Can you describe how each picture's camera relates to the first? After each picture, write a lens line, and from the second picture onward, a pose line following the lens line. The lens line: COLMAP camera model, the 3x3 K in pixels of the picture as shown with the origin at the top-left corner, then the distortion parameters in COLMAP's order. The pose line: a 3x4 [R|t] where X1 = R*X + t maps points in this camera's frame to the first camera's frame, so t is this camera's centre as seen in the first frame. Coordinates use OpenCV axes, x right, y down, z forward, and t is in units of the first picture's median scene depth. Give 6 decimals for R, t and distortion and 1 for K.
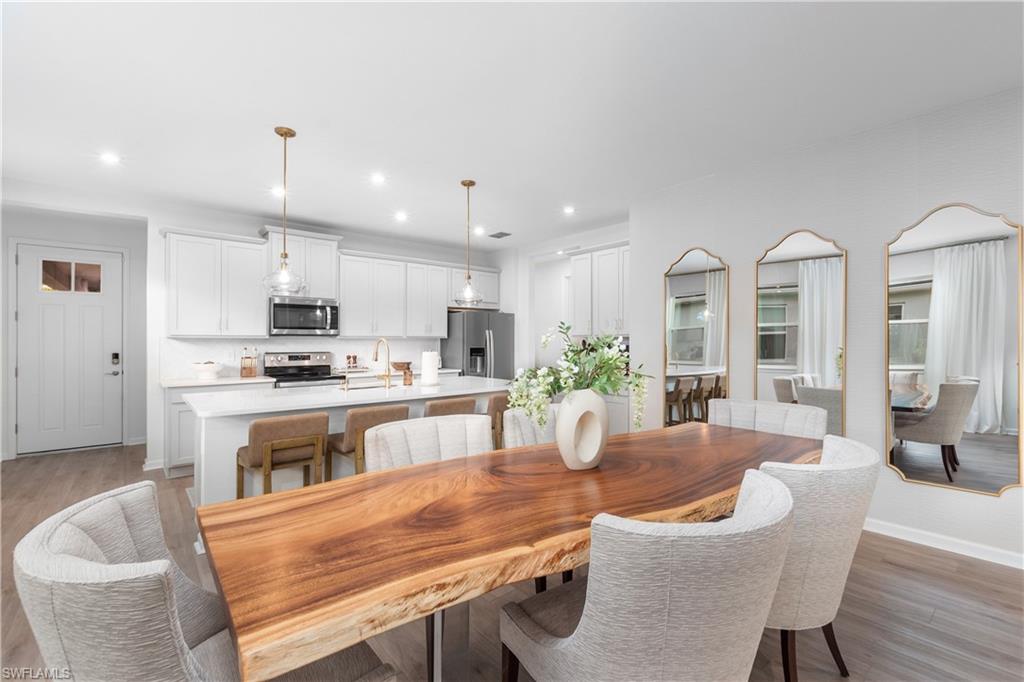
lens RADIAL K [[447.4, 0, 512.0], [0, 447.4, 341.0], [0, 0, 1]] dist [-0.000445, -0.000639]
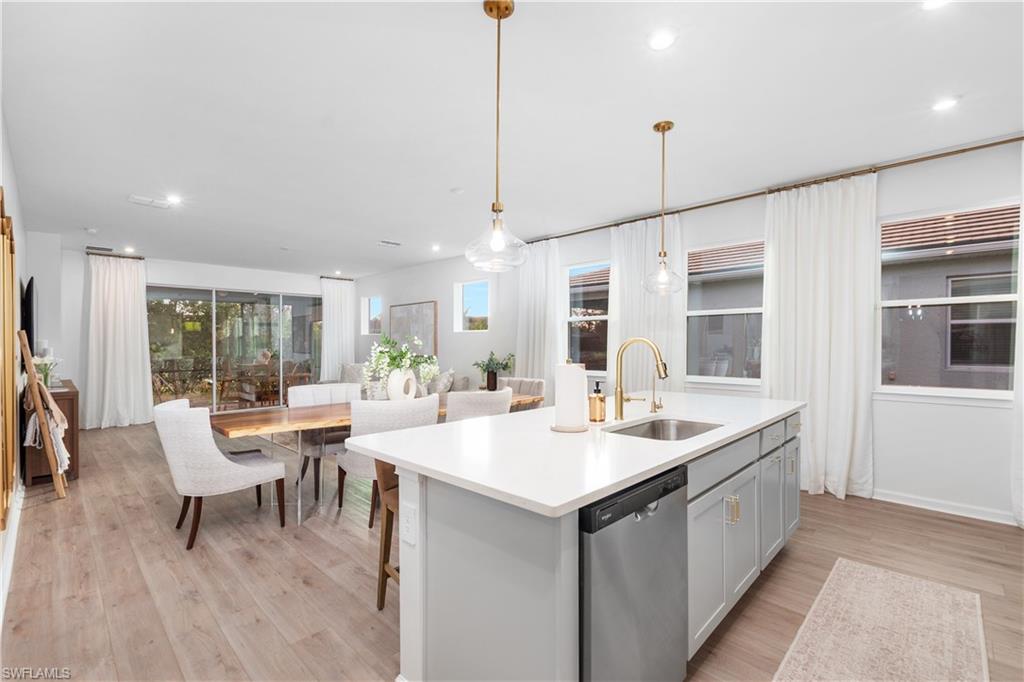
lens RADIAL K [[447.4, 0, 512.0], [0, 447.4, 341.0], [0, 0, 1]] dist [-0.000445, -0.000639]
pose [[-0.994971, 0.001556, -0.100152, -0.049041], [0.002395, 0.999963, -0.008258, 0.002398], [0.100136, -0.008456, -0.994938, 1.132545]]
